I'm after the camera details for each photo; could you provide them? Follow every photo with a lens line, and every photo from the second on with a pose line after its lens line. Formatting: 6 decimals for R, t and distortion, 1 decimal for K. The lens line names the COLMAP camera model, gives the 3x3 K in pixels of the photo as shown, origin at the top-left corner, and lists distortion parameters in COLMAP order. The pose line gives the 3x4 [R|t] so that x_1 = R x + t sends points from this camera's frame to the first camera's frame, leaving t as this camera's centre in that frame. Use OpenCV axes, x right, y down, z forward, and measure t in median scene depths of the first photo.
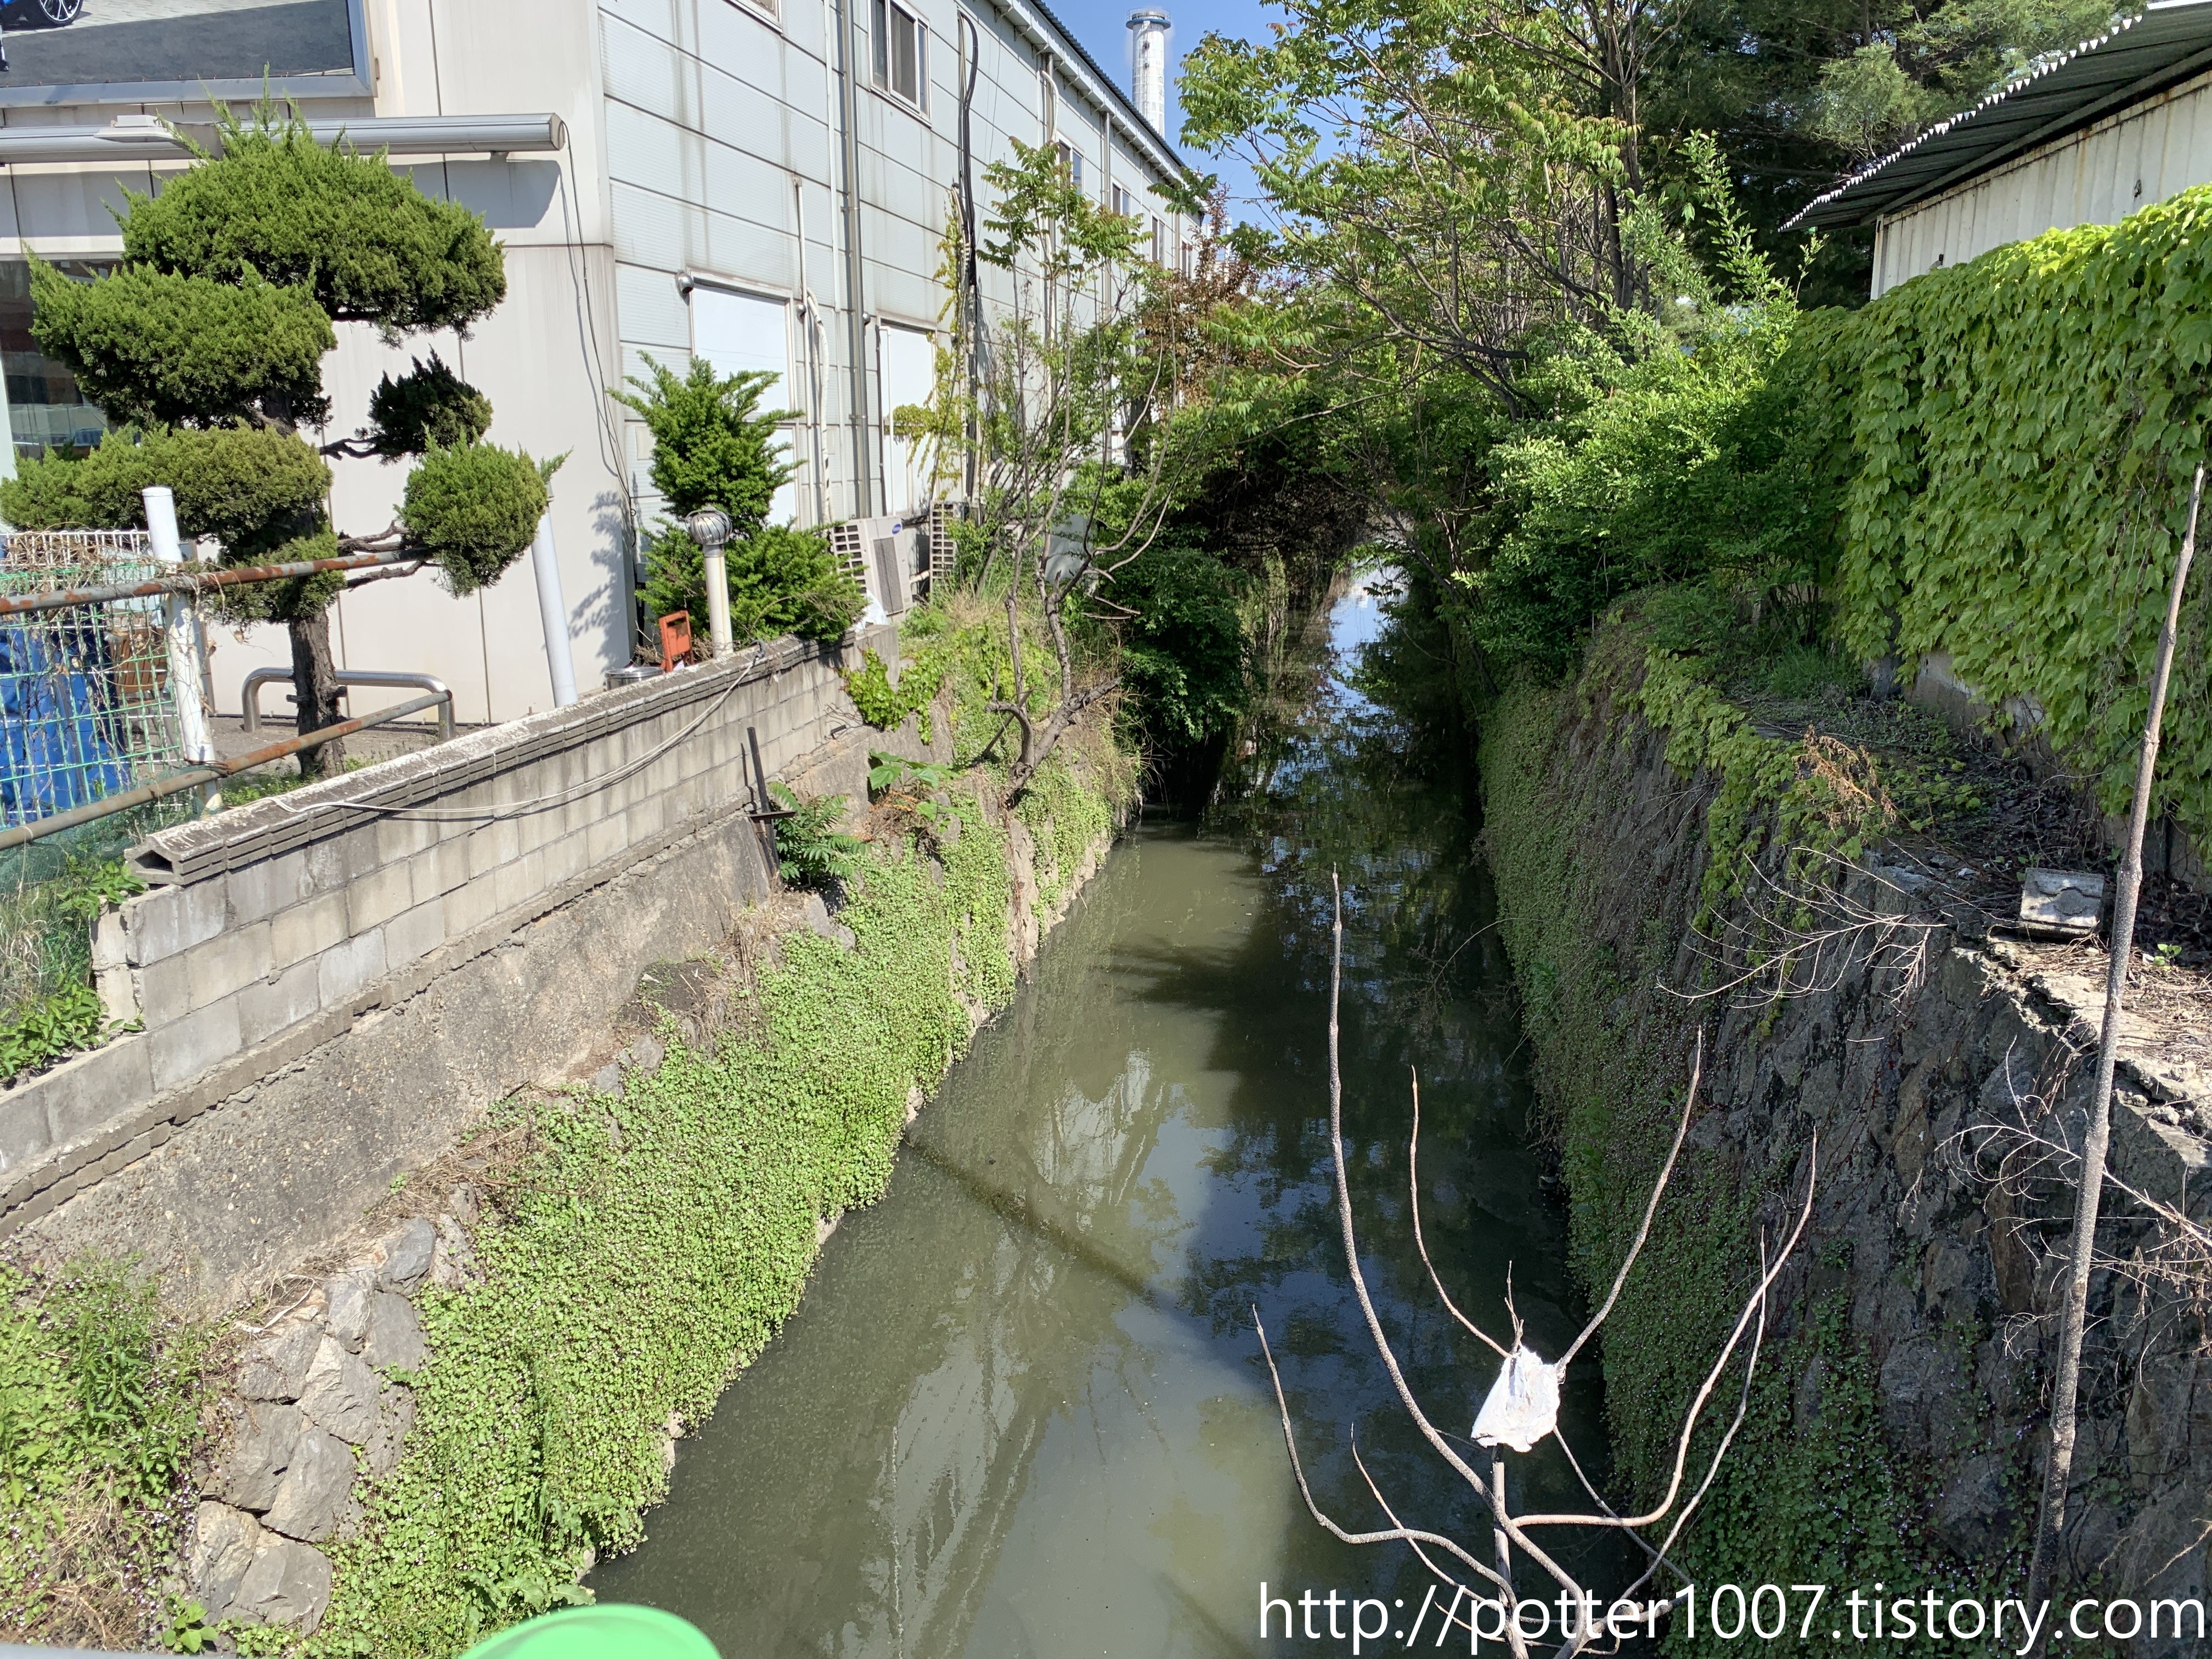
lens RADIAL K [[1669.5, 0, 1107.0], [0, 1669.5, 836.8], [0, 0, 1]] dist [-0.000823, -0.001571]
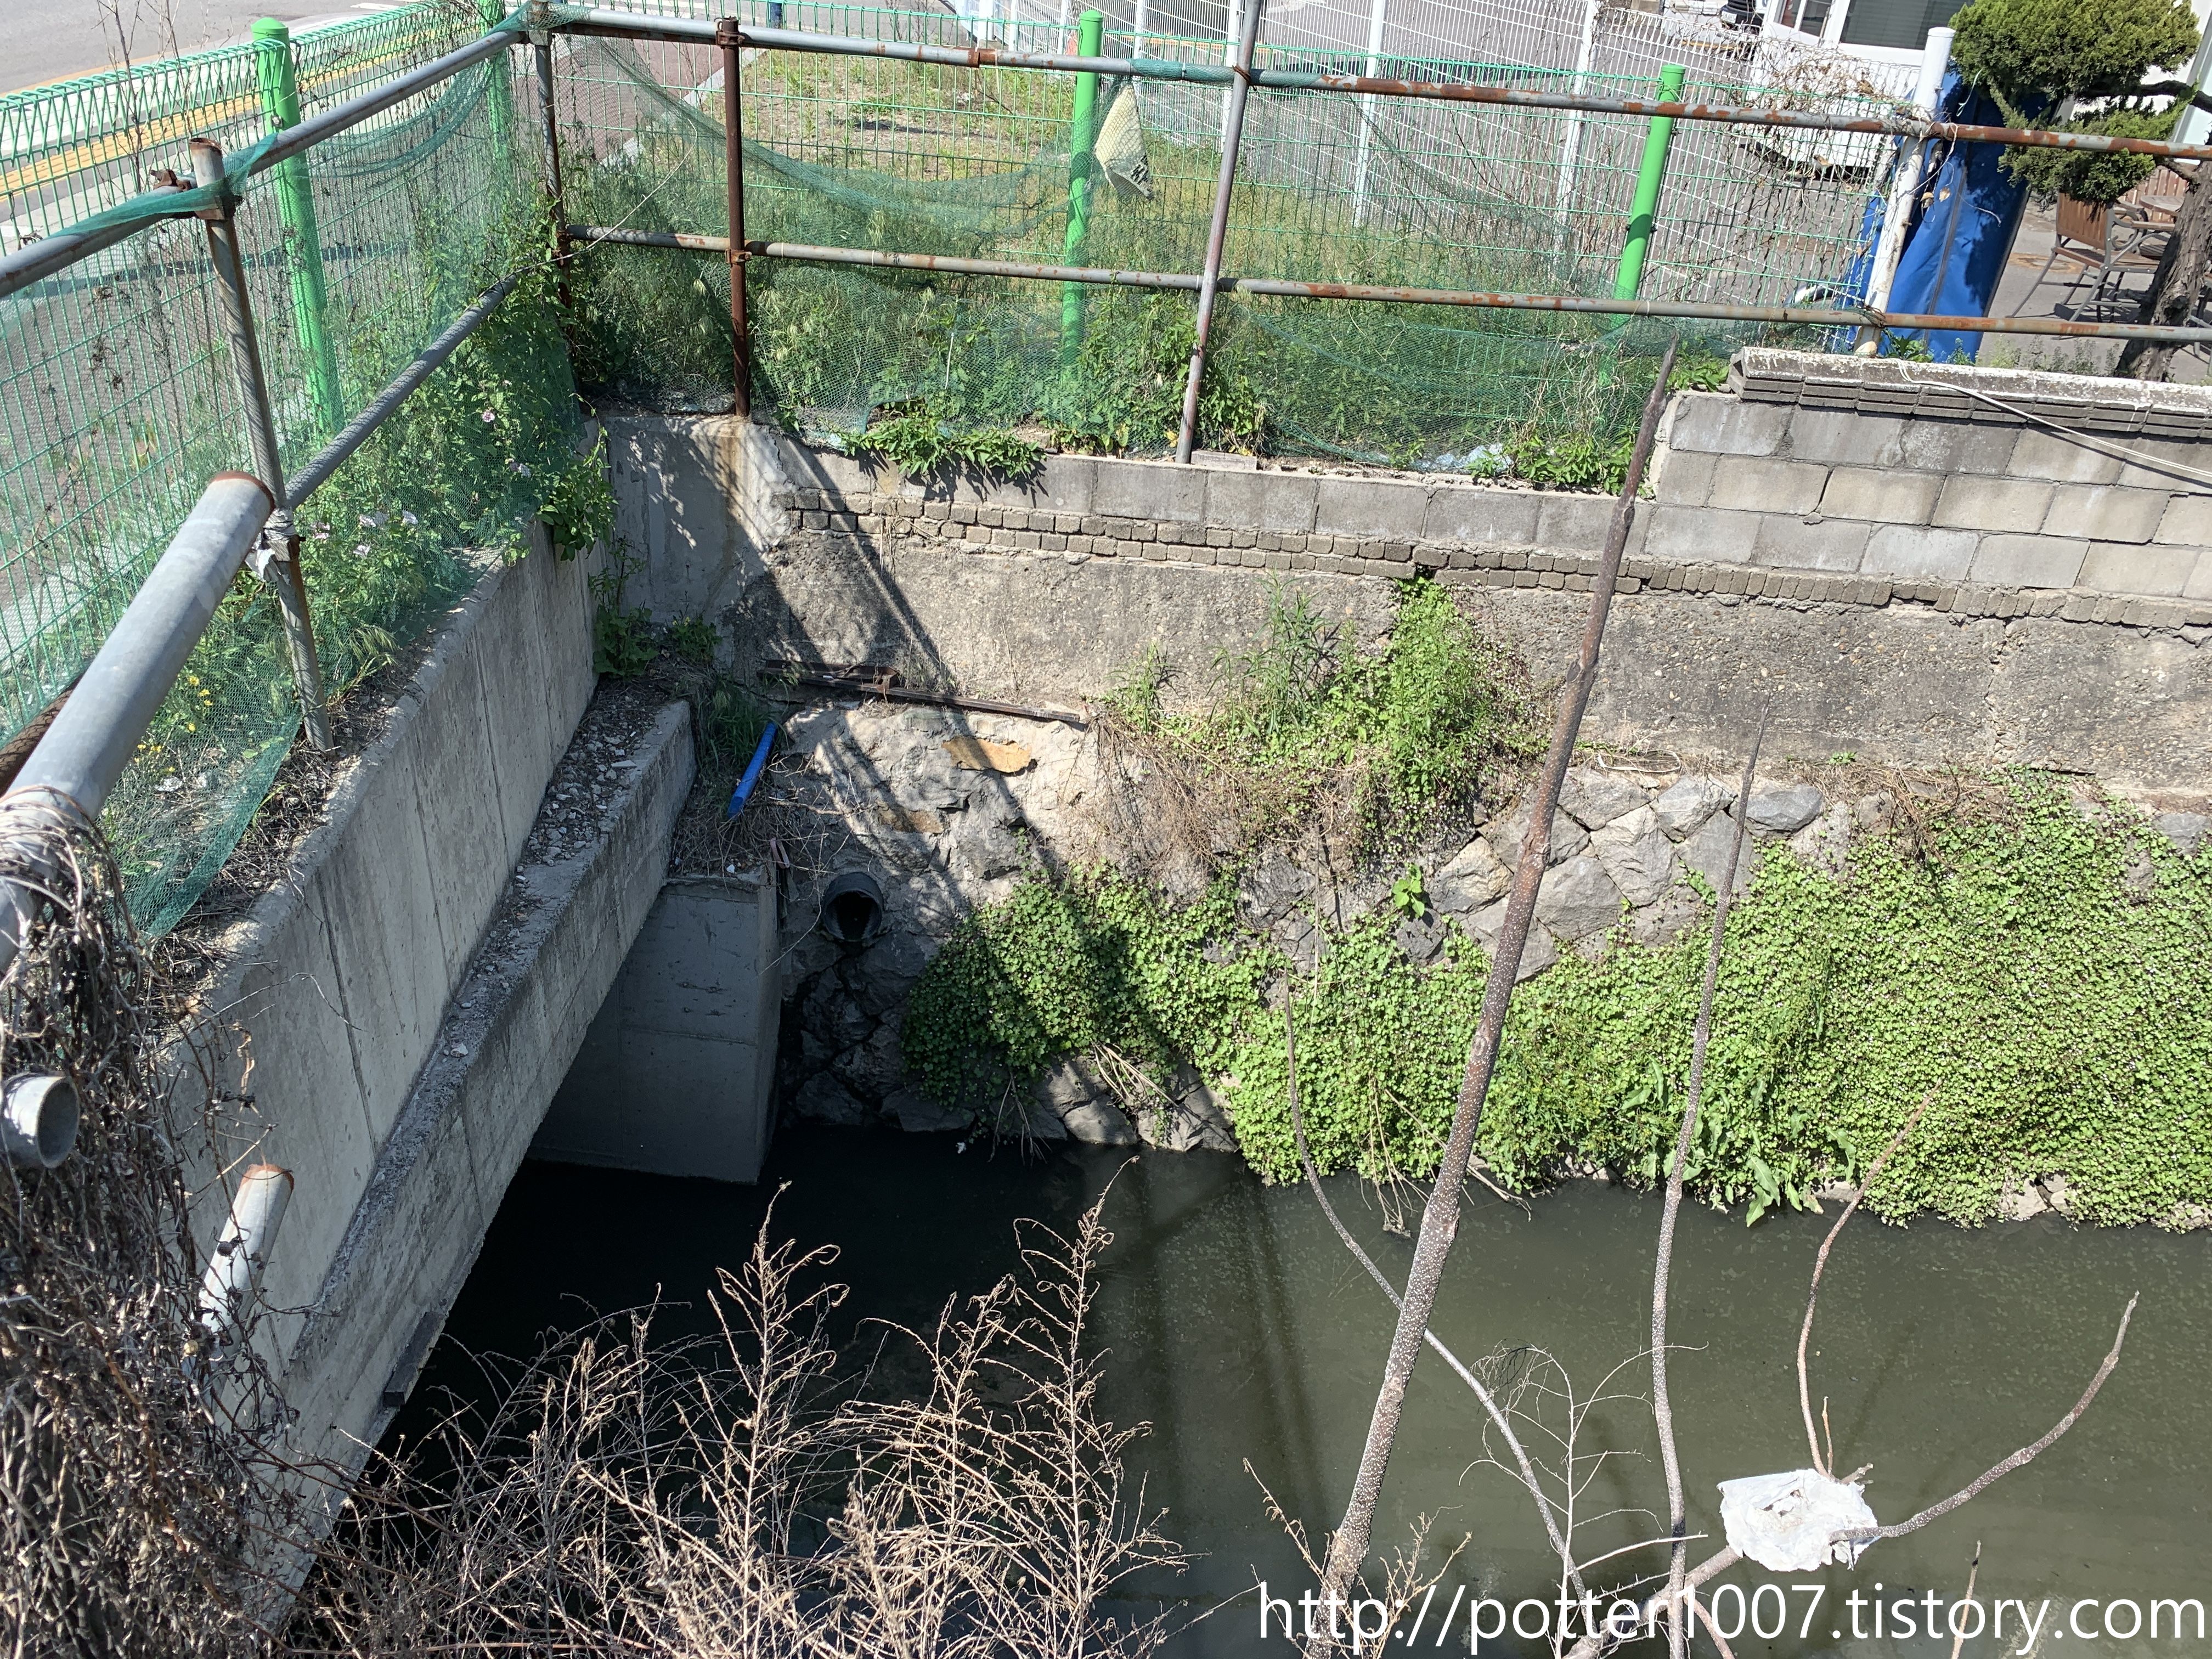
lens RADIAL K [[1669.5, 0, 1100.2], [0, 1669.5, 827.3], [0, 0, 1]] dist [-0.000823, -0.001571]
pose [[0.153254, 0.530882, -0.833473, 0.425901], [-0.302581, 0.828135, 0.471845, -0.117892], [0.940722, 0.179881, 0.287550, 0.278508]]
